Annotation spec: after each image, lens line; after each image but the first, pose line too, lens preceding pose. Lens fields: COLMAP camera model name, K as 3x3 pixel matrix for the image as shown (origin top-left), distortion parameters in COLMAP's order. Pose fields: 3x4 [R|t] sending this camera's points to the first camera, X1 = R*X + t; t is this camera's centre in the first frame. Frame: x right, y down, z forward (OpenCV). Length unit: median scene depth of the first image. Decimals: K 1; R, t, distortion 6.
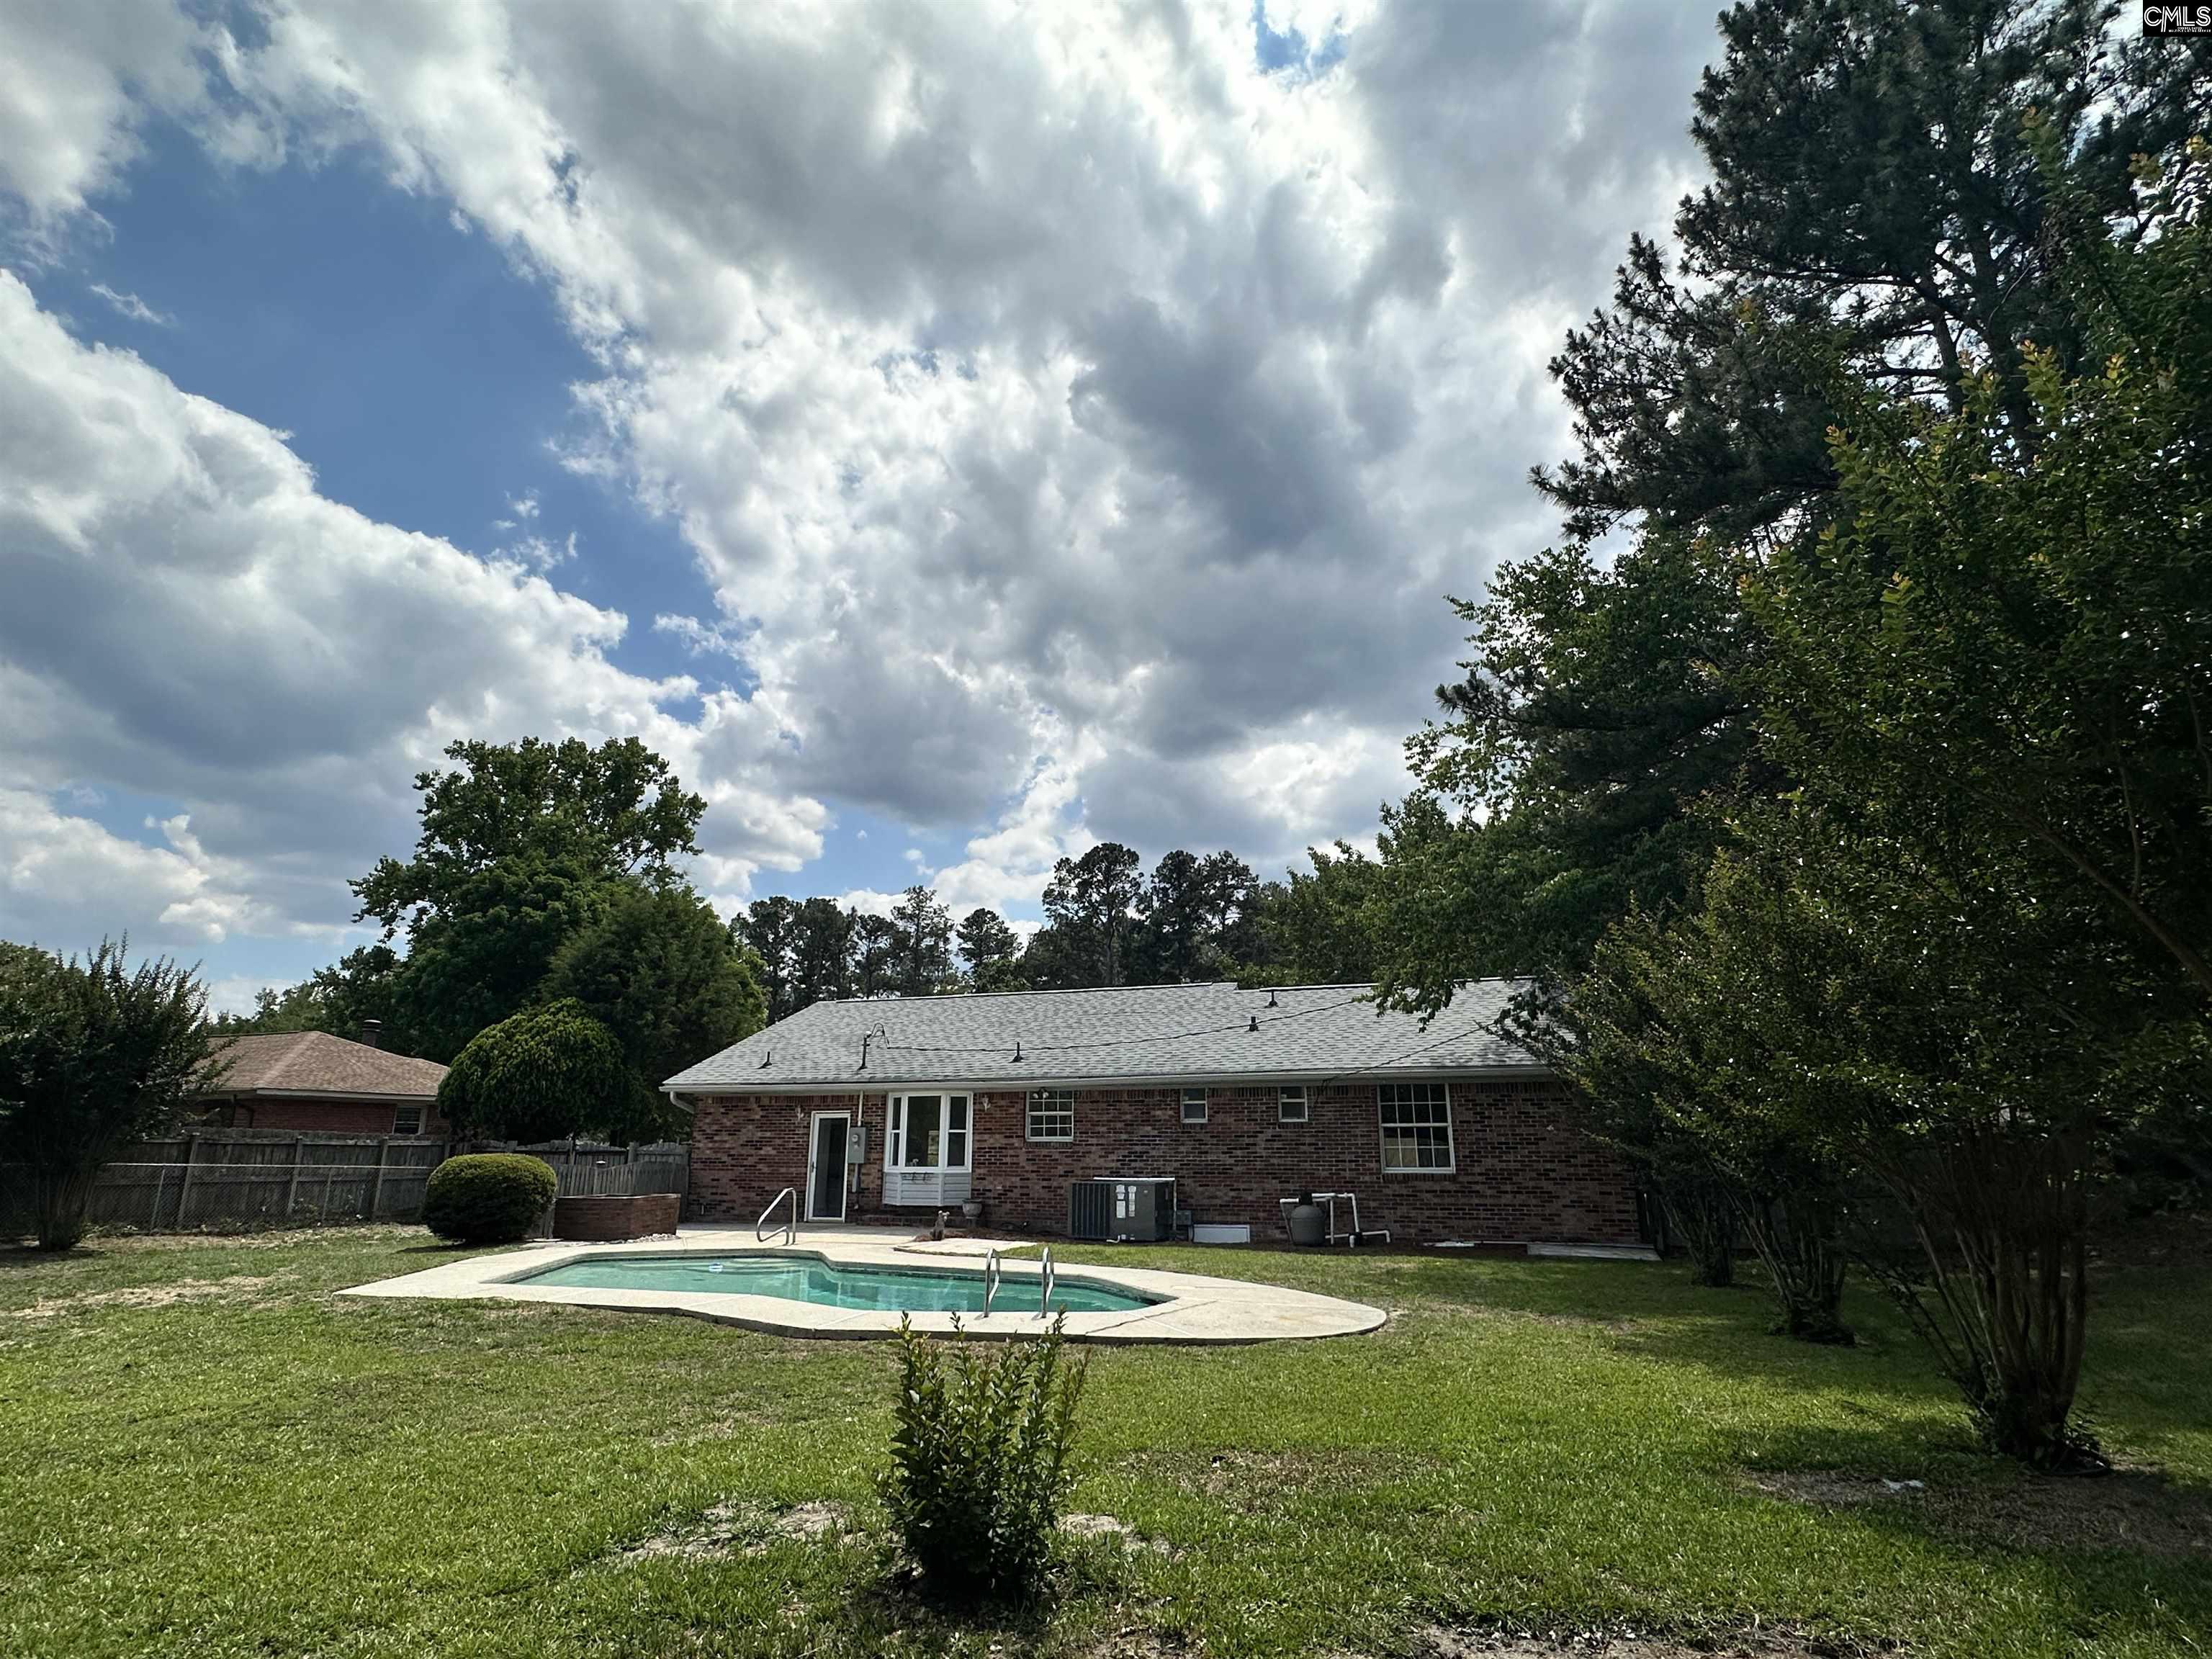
lens RADIAL K [[1175.3, 0, 1109.0], [0, 1175.3, 844.4], [0, 0, 1]] dist [-0.006238, -0.003179]
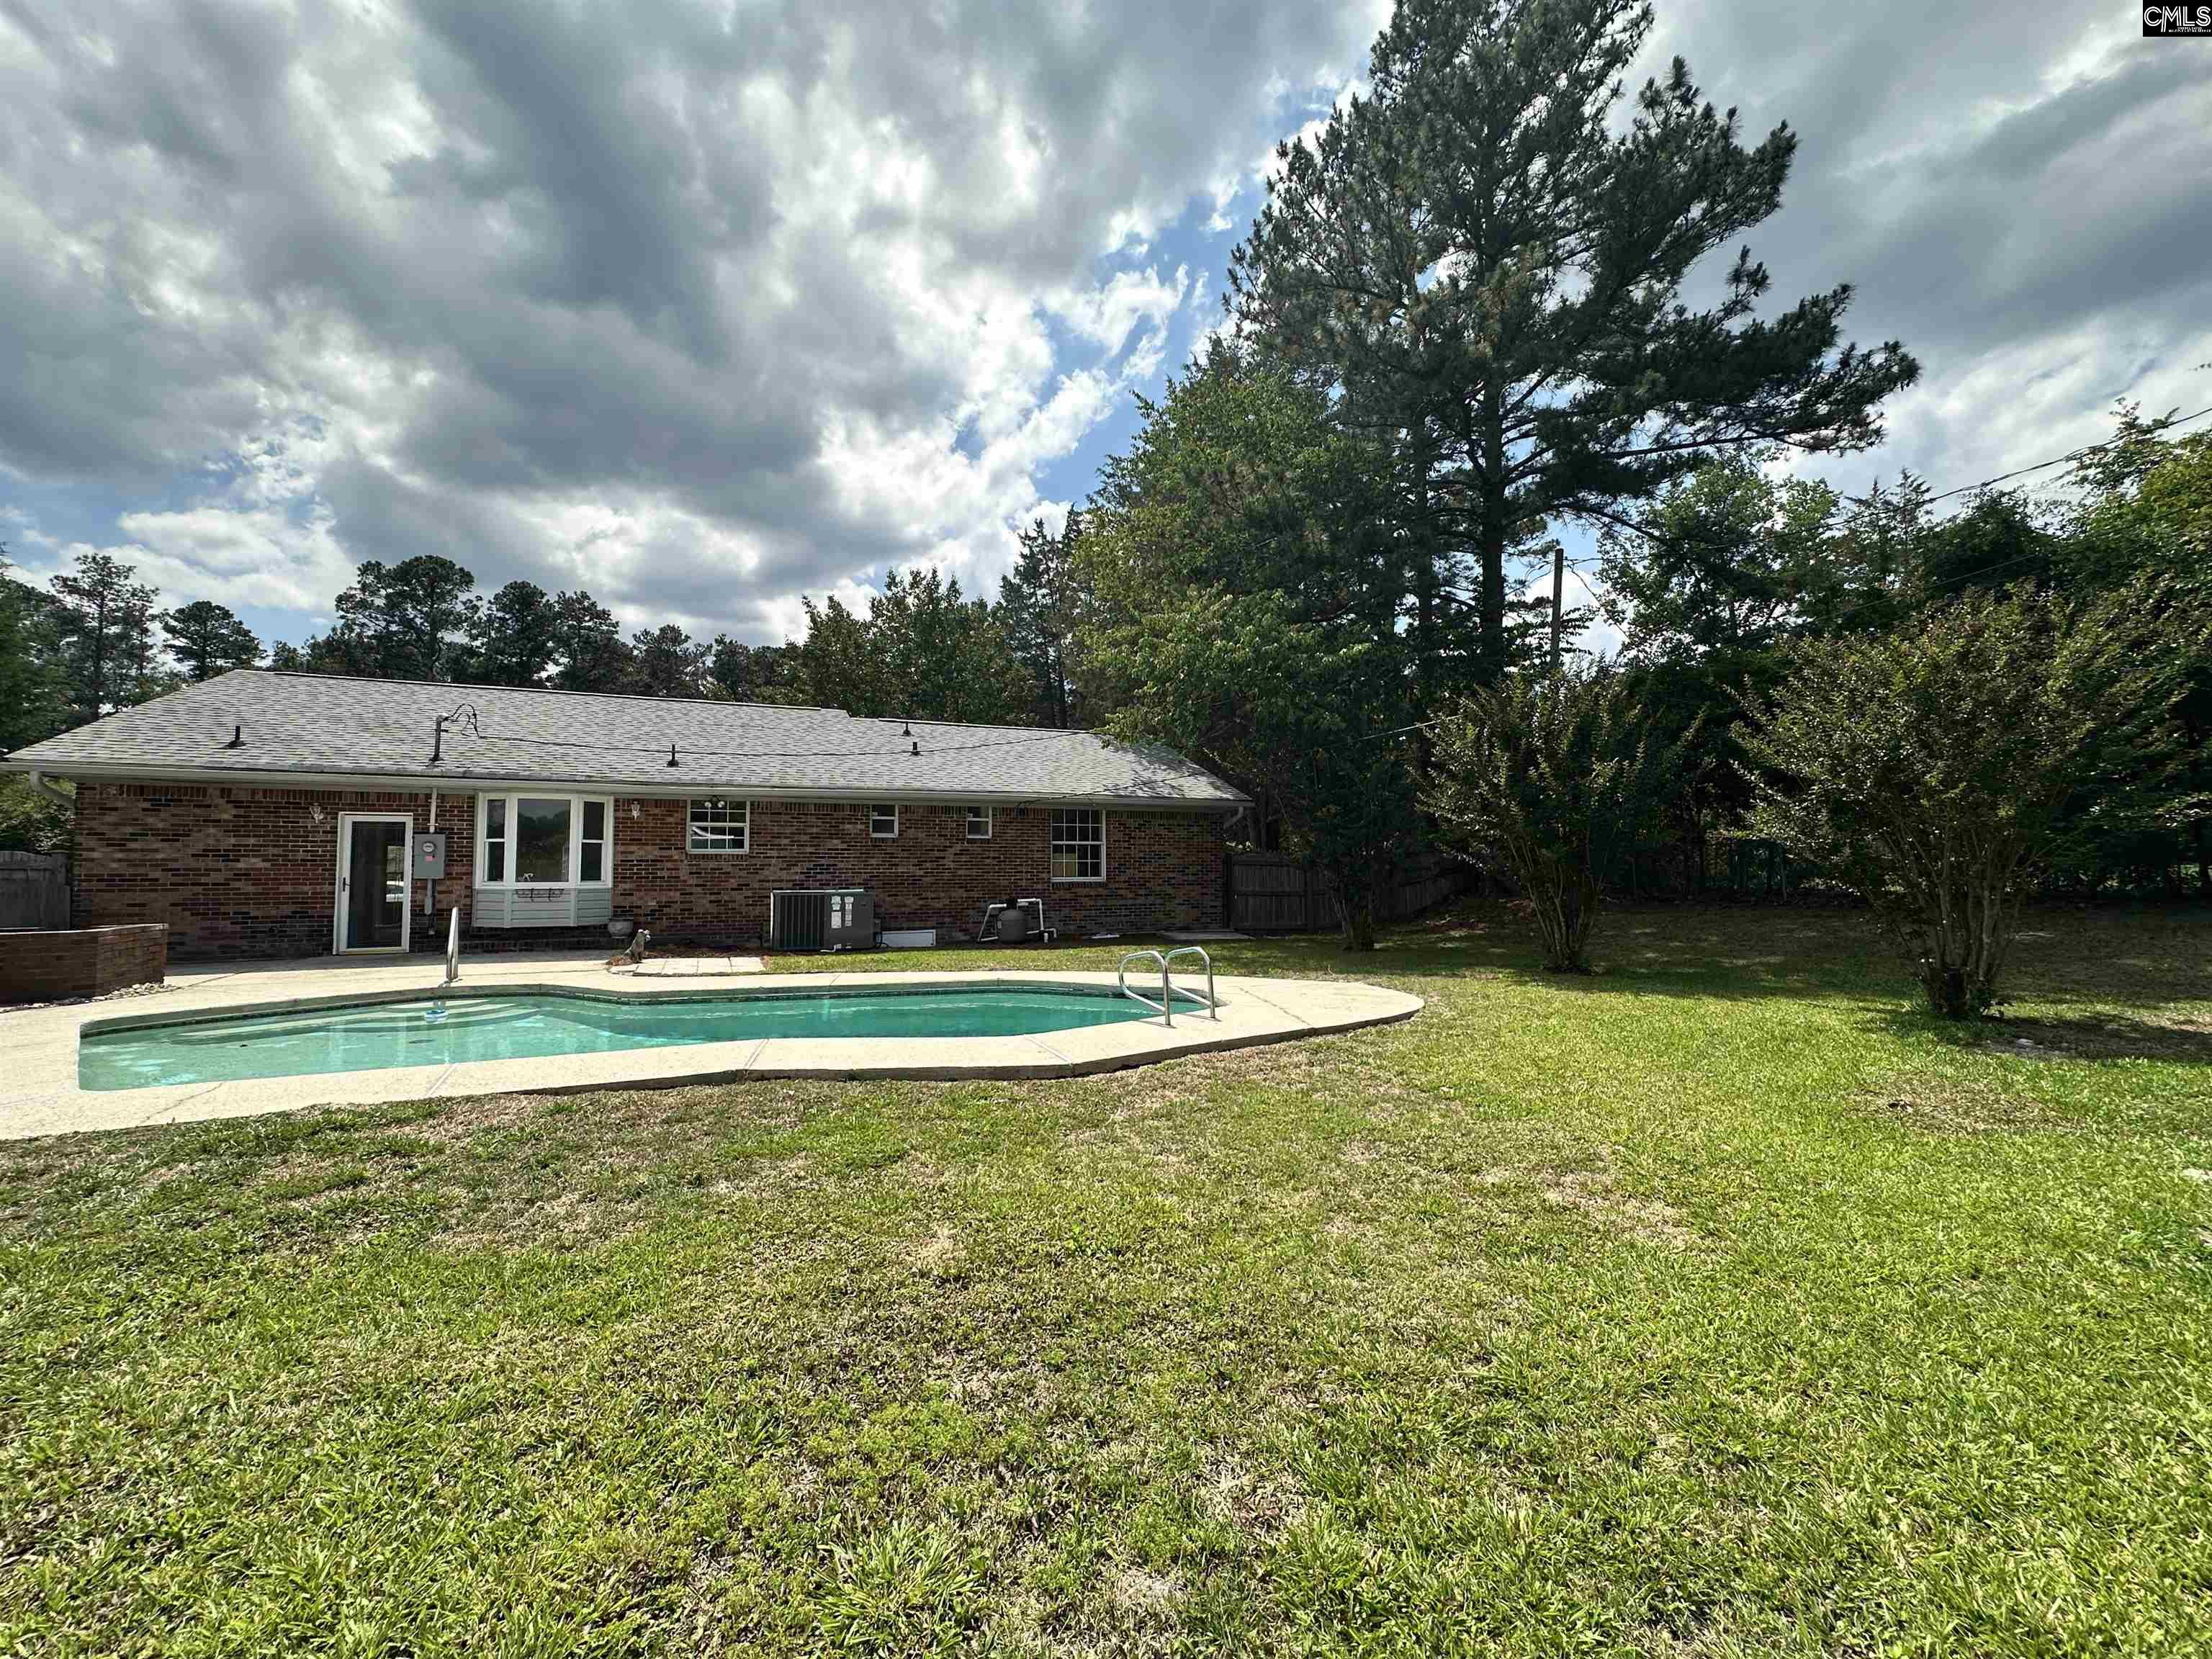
lens RADIAL K [[885.5, 0, 1105.7], [0, 885.5, 841.9], [0, 0, 1]] dist [-0.004137, 0.000543]
pose [[0.723771, 0.022514, 0.689673, -0.290142], [-0.168997, 0.974813, 0.145530, 0.084094], [-0.669026, -0.221883, 0.709347, 0.281147]]
